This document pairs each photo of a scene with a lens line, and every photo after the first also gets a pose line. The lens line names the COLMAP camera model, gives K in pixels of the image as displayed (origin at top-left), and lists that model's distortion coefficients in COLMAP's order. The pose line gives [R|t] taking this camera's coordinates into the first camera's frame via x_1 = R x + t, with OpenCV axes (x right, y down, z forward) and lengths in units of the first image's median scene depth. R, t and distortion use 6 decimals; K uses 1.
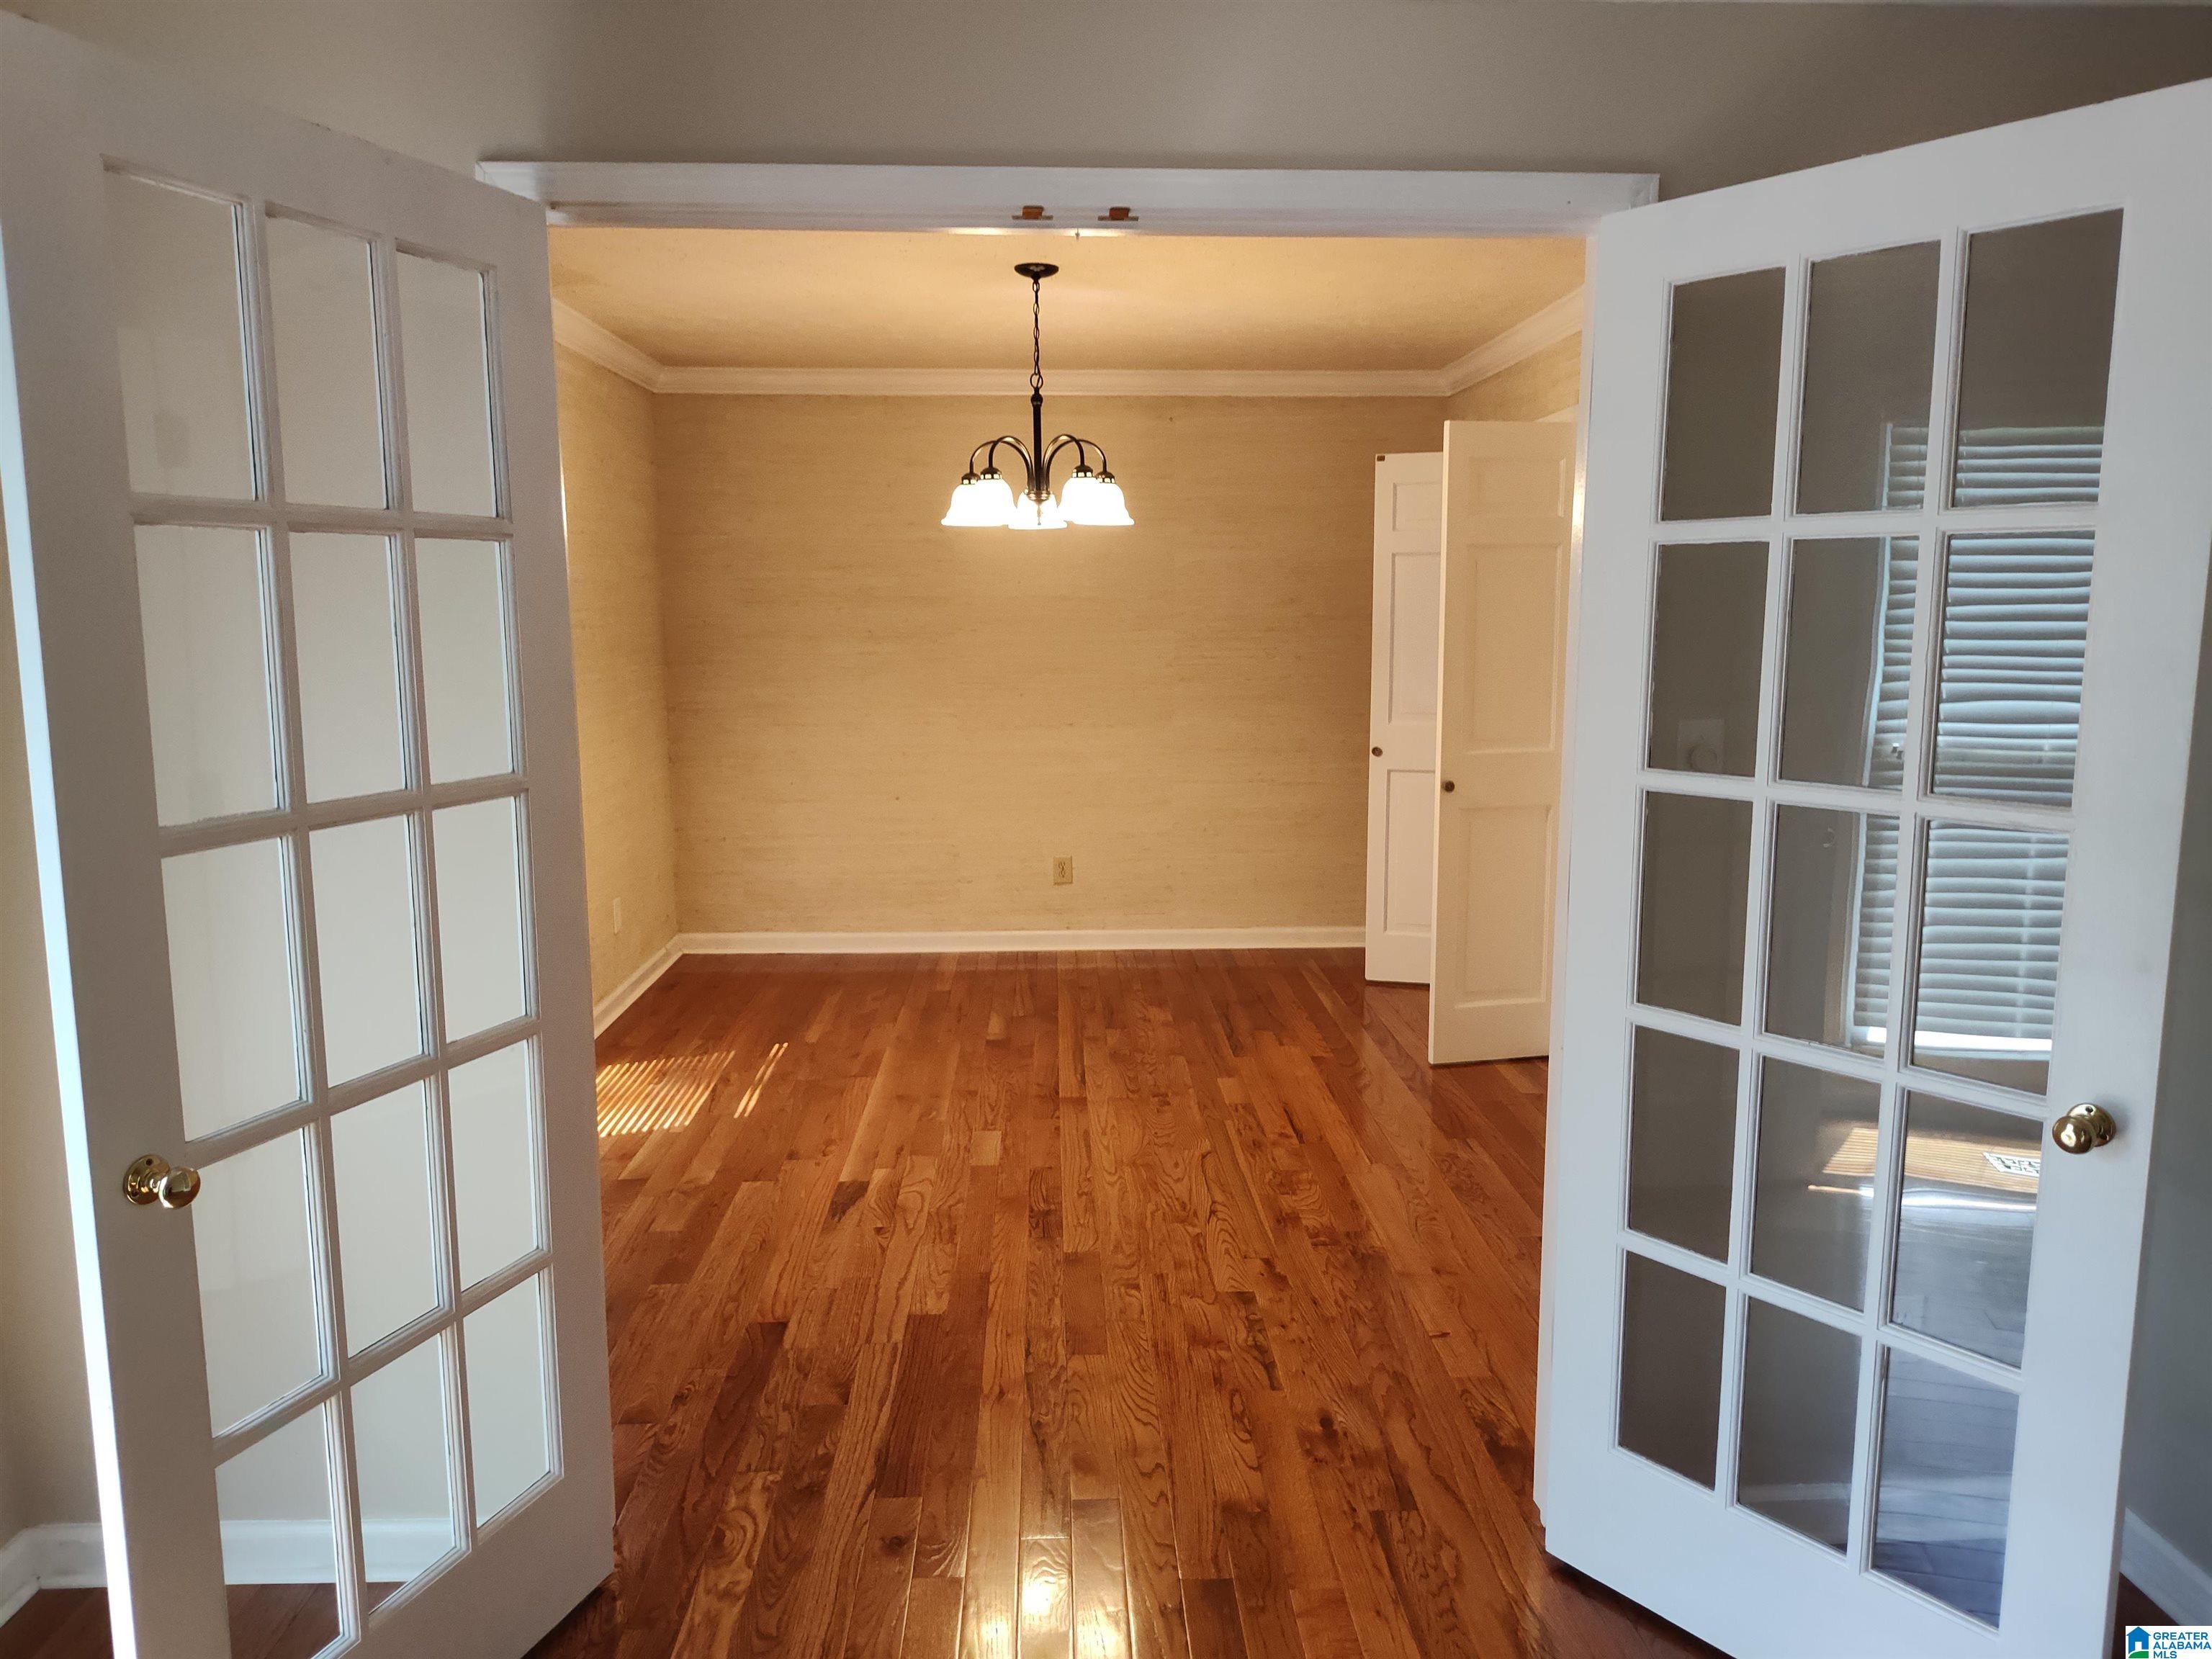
lens RADIAL K [[1513.2, 0, 1095.1], [0, 1513.2, 789.0], [0, 0, 1]] dist [0.034805, -0.000109]
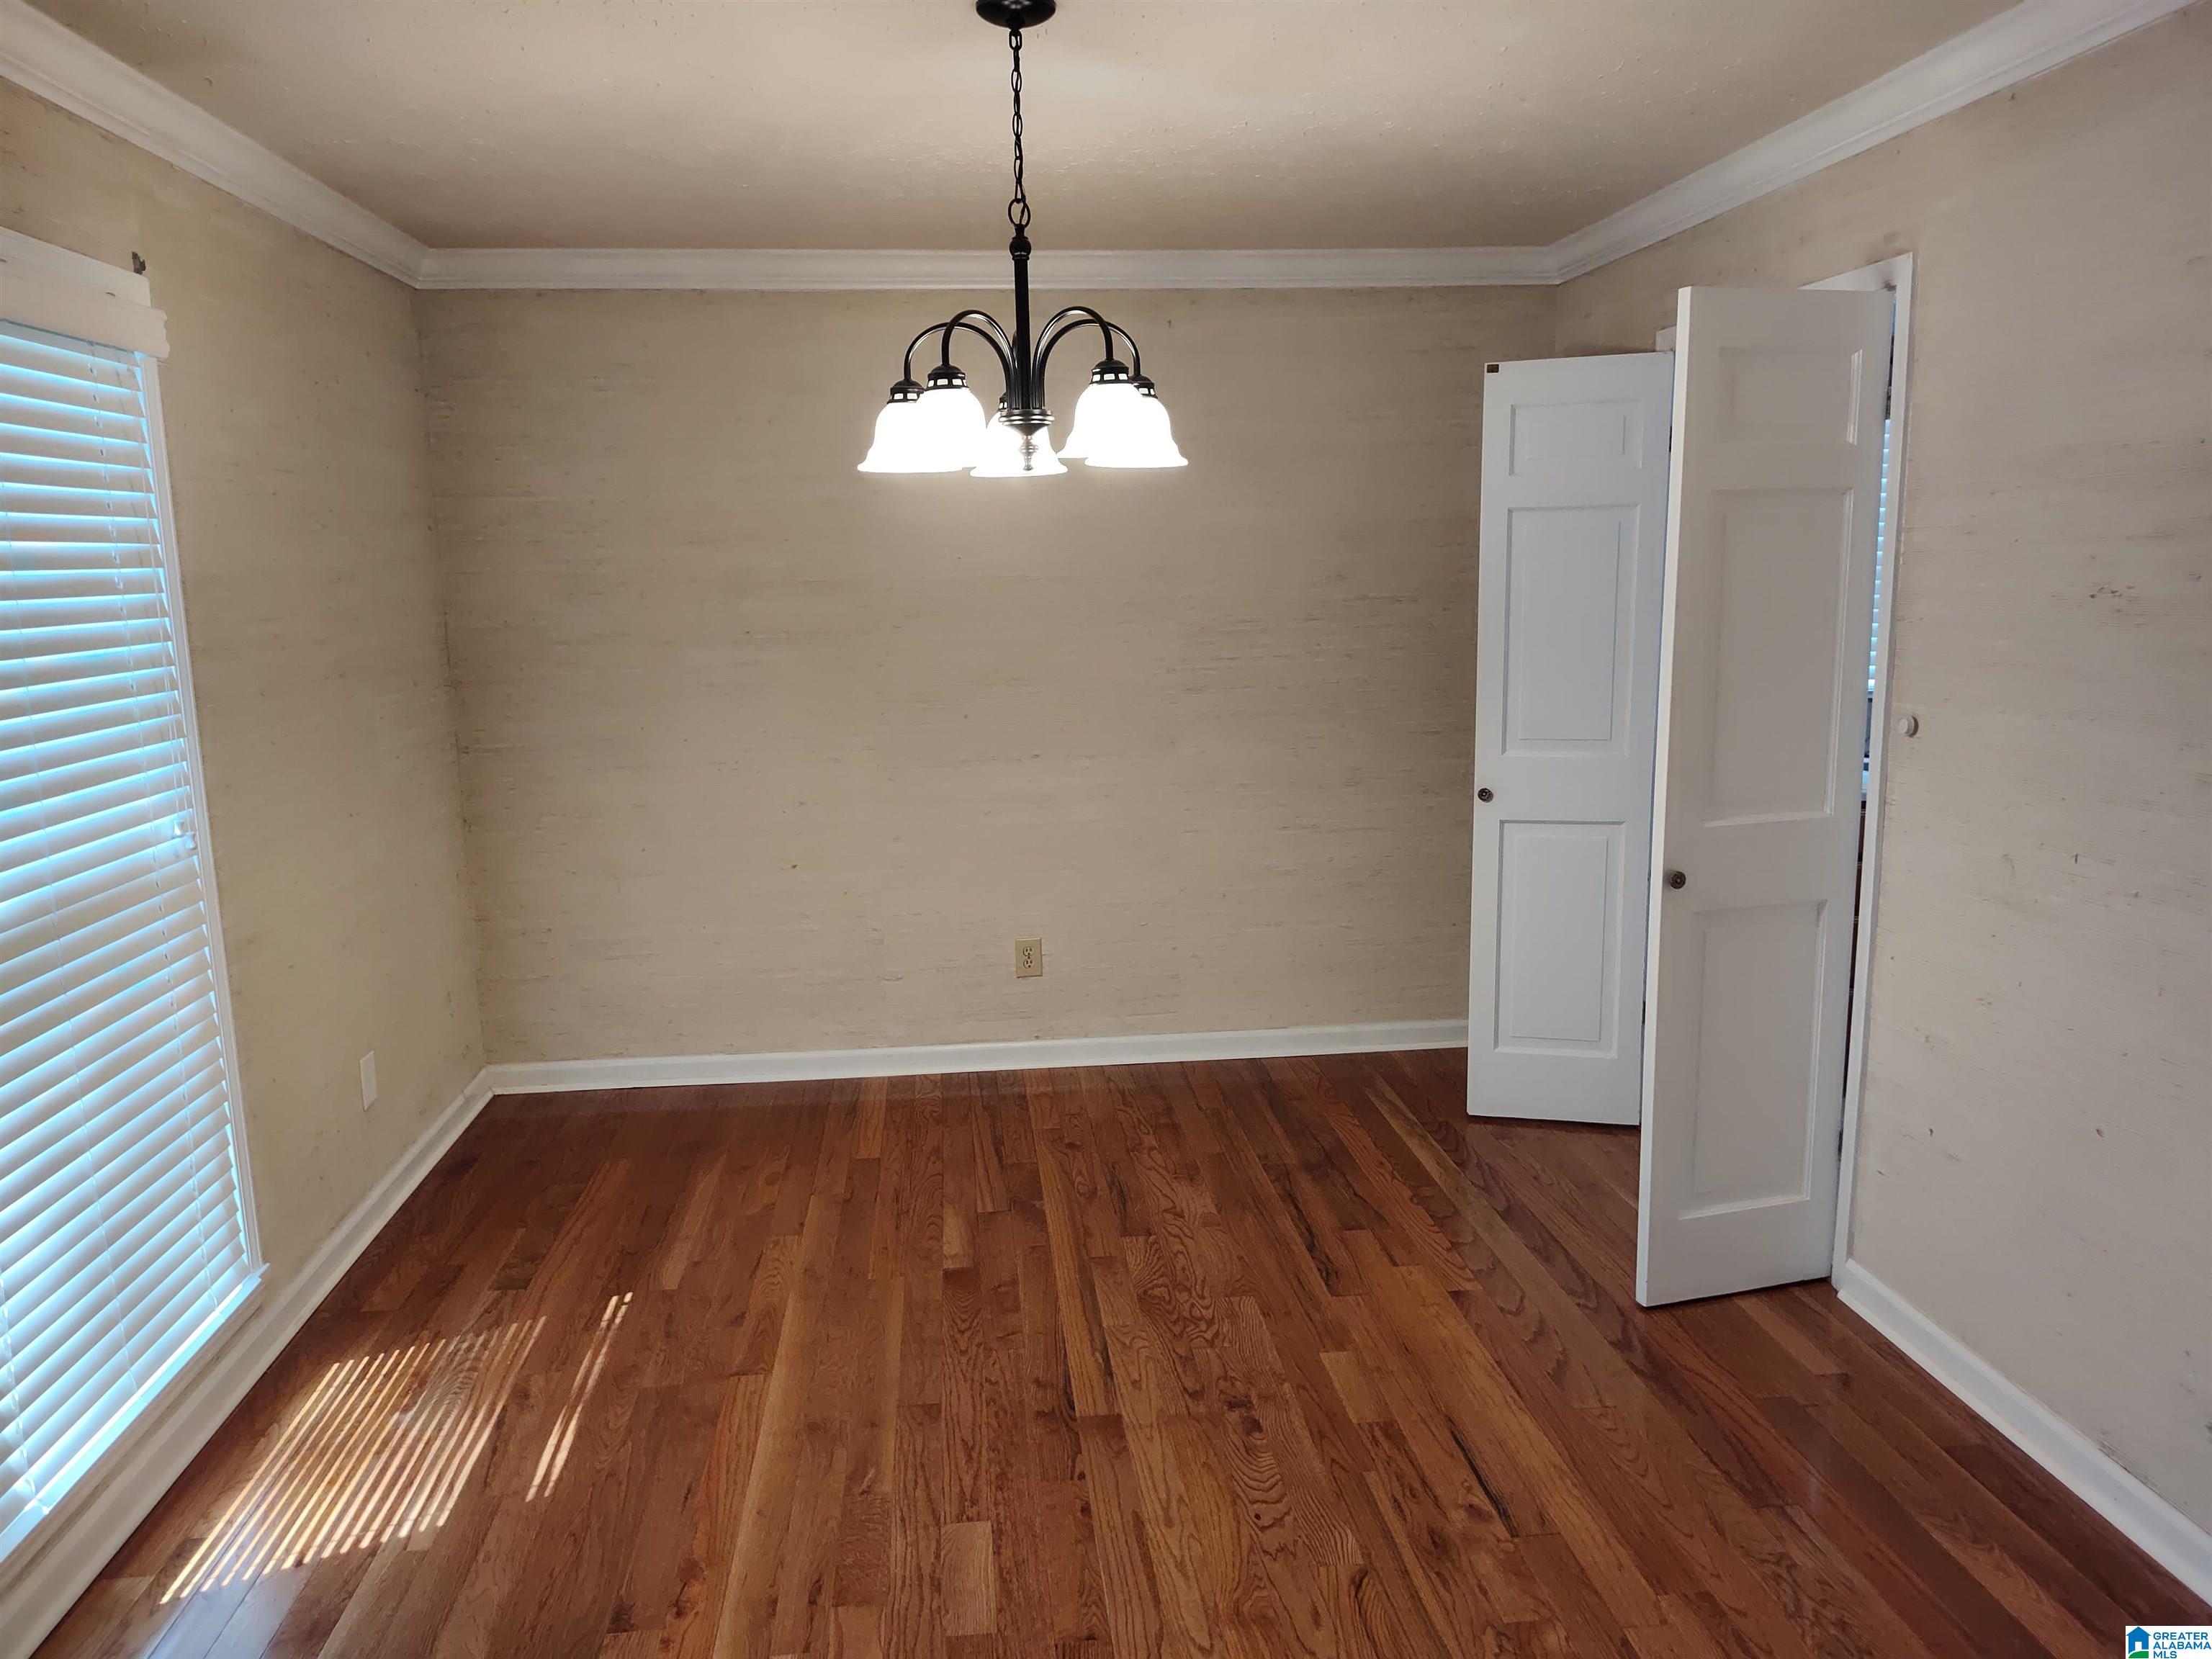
lens RADIAL K [[1505.2, 0, 1069.8], [0, 1505.2, 794.6], [0, 0, 1]] dist [0.073692, -0.096759]
pose [[0.998446, -0.025433, 0.049592, -0.046711], [0.023911, 0.999232, 0.031050, -0.060591], [-0.050344, -0.029815, 0.998287, 0.372685]]
